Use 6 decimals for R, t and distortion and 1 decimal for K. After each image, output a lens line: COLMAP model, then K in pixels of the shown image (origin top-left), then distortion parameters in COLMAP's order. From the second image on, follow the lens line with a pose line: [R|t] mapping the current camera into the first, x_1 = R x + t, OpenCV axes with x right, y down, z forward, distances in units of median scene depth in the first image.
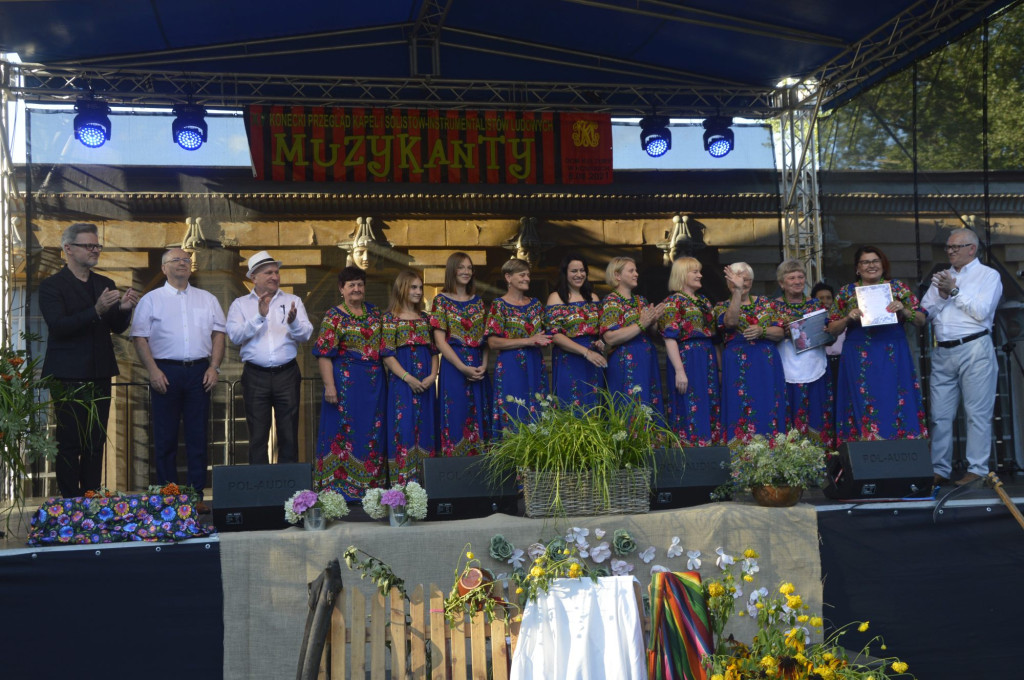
lens RADIAL K [[1115.7, 0, 512.0], [0, 1115.7, 340.0], [0, 0, 1]] dist [-0.001173, 0.257433]
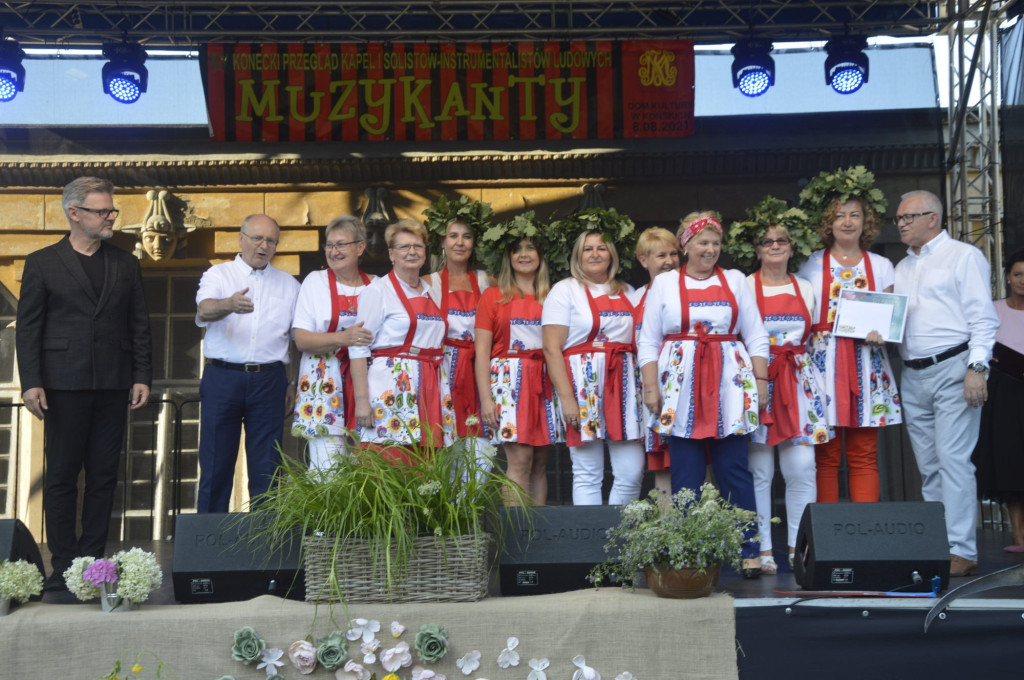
lens RADIAL K [[1413.5, 0, 512.0], [0, 1413.5, 340.0], [0, 0, 1]] dist [0.120610, 0.391934]
pose [[0.983660, 0.001797, -0.180025, 0.147834], [-0.002938, 0.999977, -0.006069, -0.000460], [0.180010, 0.006498, 0.983643, 0.068367]]
